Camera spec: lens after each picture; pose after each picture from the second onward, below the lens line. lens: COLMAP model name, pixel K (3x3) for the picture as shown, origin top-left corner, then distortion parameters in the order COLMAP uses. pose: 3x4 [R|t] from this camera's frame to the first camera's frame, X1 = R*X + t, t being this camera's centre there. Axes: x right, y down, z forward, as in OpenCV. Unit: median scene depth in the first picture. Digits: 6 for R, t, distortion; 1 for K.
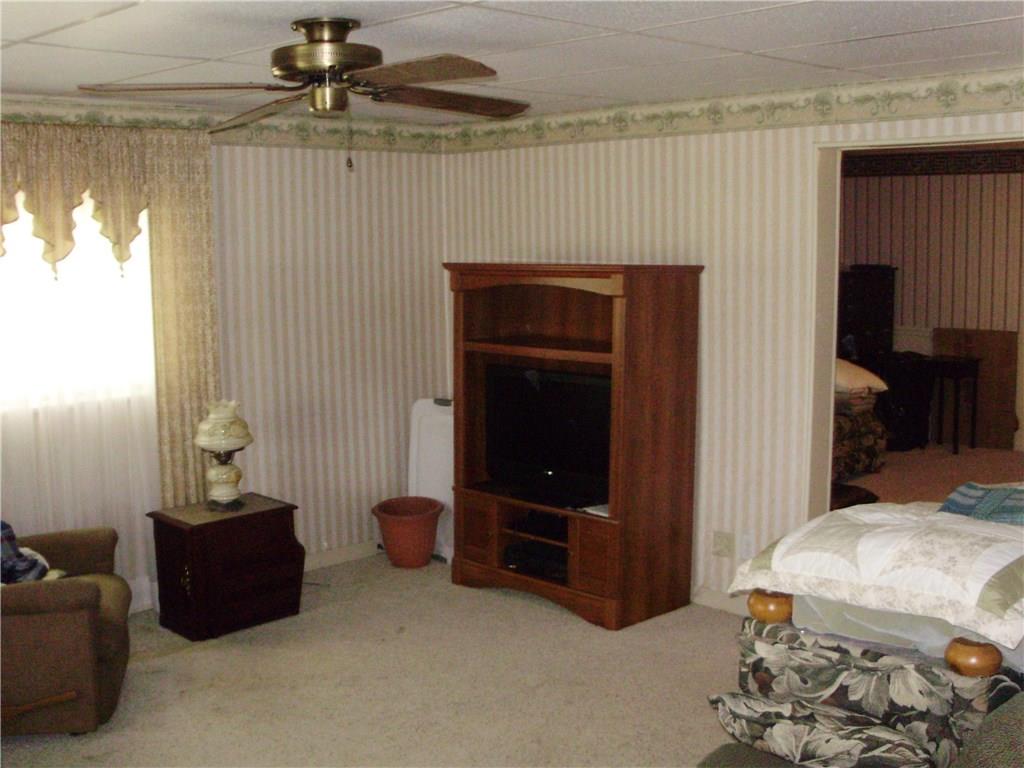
lens RADIAL K [[1174.7, 0, 512.0], [0, 1174.7, 384.0], [0, 0, 1]] dist [-0.183658, 0.259482]
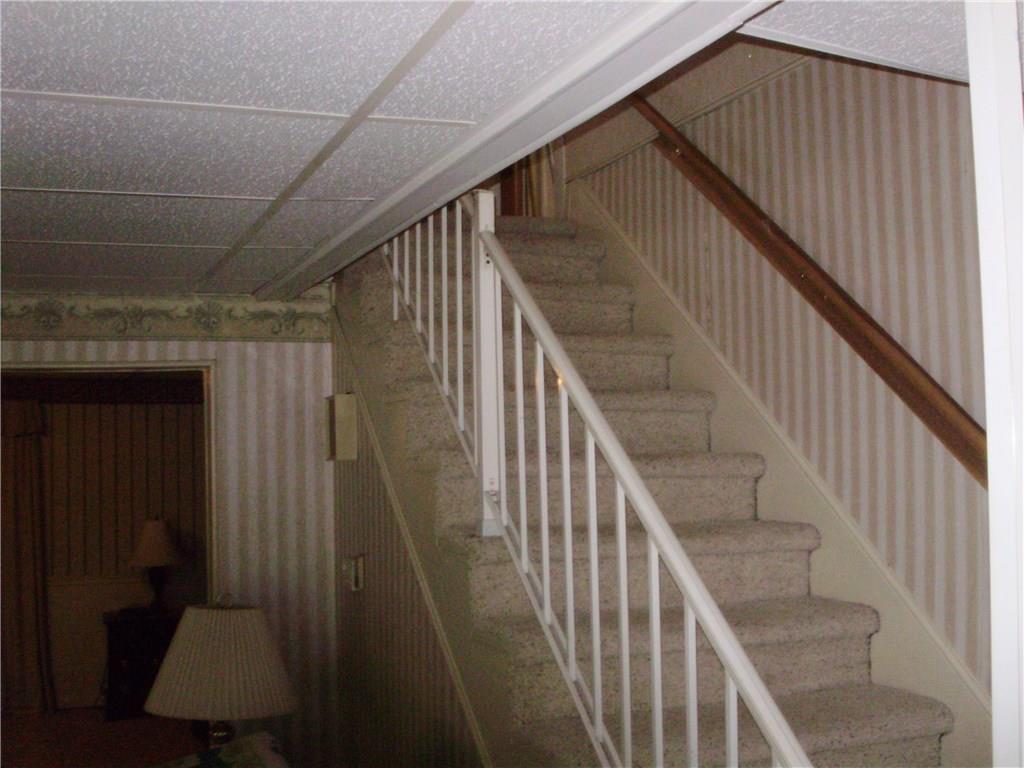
lens RADIAL K [[1174.7, 0, 512.0], [0, 1174.7, 384.0], [0, 0, 1]] dist [-0.183658, 0.259482]
pose [[0.396506, 0.053038, 0.916499, -0.361738], [0.140344, 0.983093, -0.117609, -0.054596], [-0.907241, 0.175258, 0.382359, 0.417386]]
